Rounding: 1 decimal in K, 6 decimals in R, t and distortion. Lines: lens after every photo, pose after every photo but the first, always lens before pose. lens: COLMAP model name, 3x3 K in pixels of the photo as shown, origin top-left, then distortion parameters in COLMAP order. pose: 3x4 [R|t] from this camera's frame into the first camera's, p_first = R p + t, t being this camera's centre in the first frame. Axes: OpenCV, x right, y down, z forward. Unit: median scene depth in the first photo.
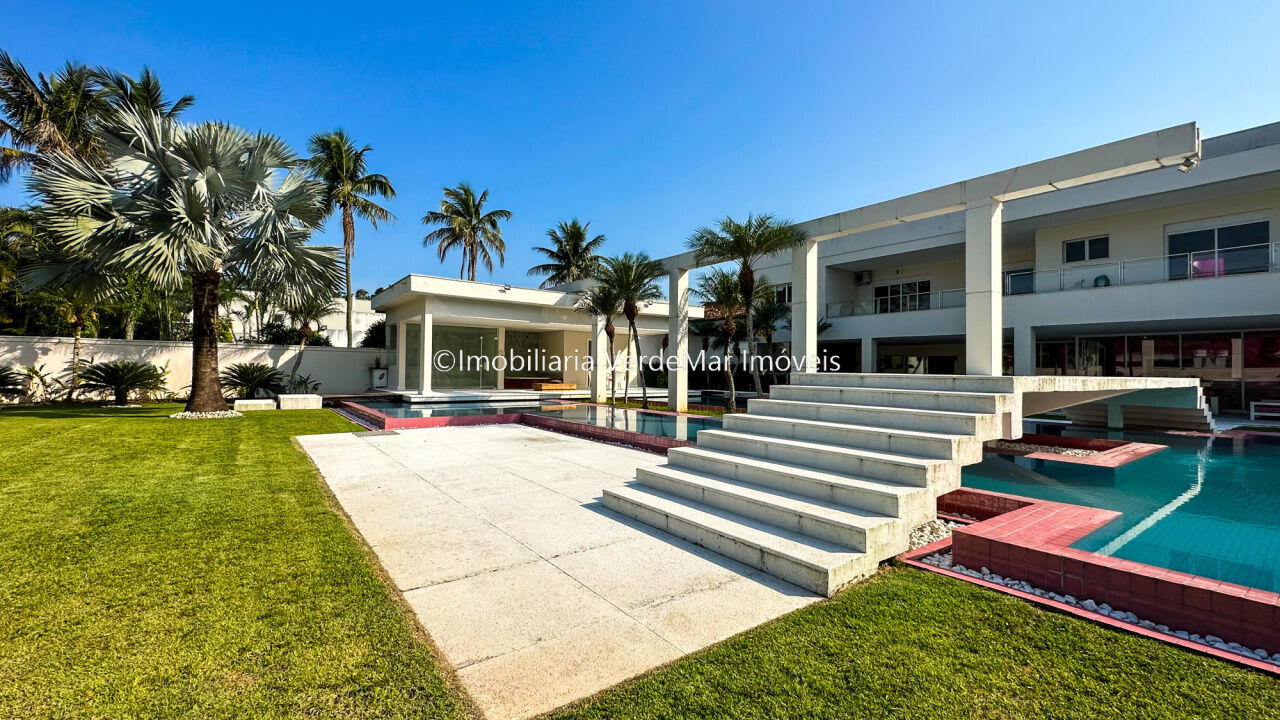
lens RADIAL K [[527.2, 0, 638.7], [0, 527.2, 357.4], [0, 0, 1]] dist [-0.002746, -0.000288]
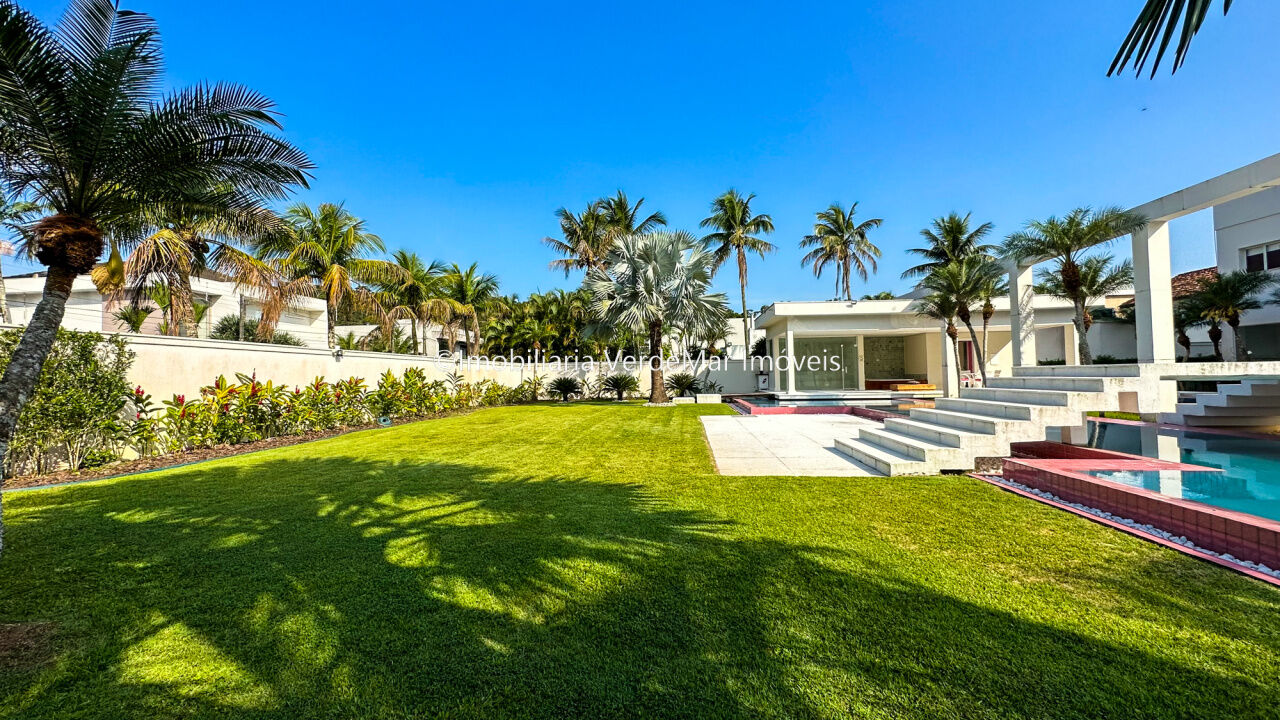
lens RADIAL K [[528.1, 0, 624.6], [0, 528.1, 357.1], [0, 0, 1]] dist [-0.003491, -0.000363]
pose [[0.727522, -0.050644, -0.684213, 0.192596], [0.042482, 0.998683, -0.028751, 0.000914], [0.684768, -0.008150, 0.728715, -0.223580]]
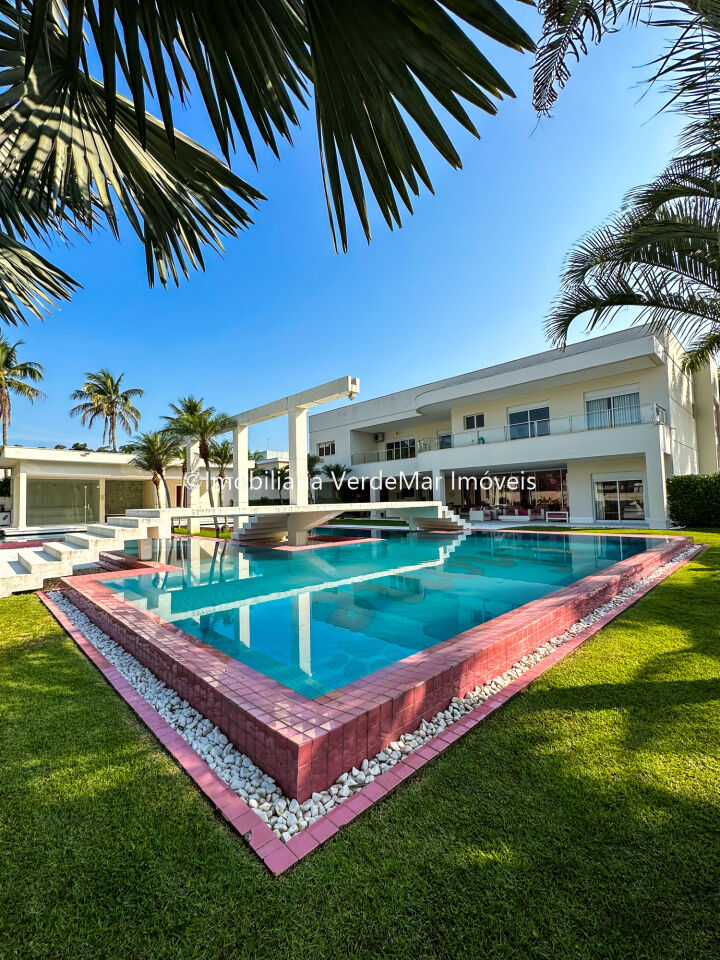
lens RADIAL K [[406.9, 0, 360.0], [0, 406.9, 480.0], [0, 0, 1]] dist [-0.001395, -0.000261]
pose [[0.990640, -0.029581, 0.133260, 0.371282], [0.033276, 0.999119, -0.025590, -0.004817], [-0.132386, 0.029784, 0.990751, -0.219687]]
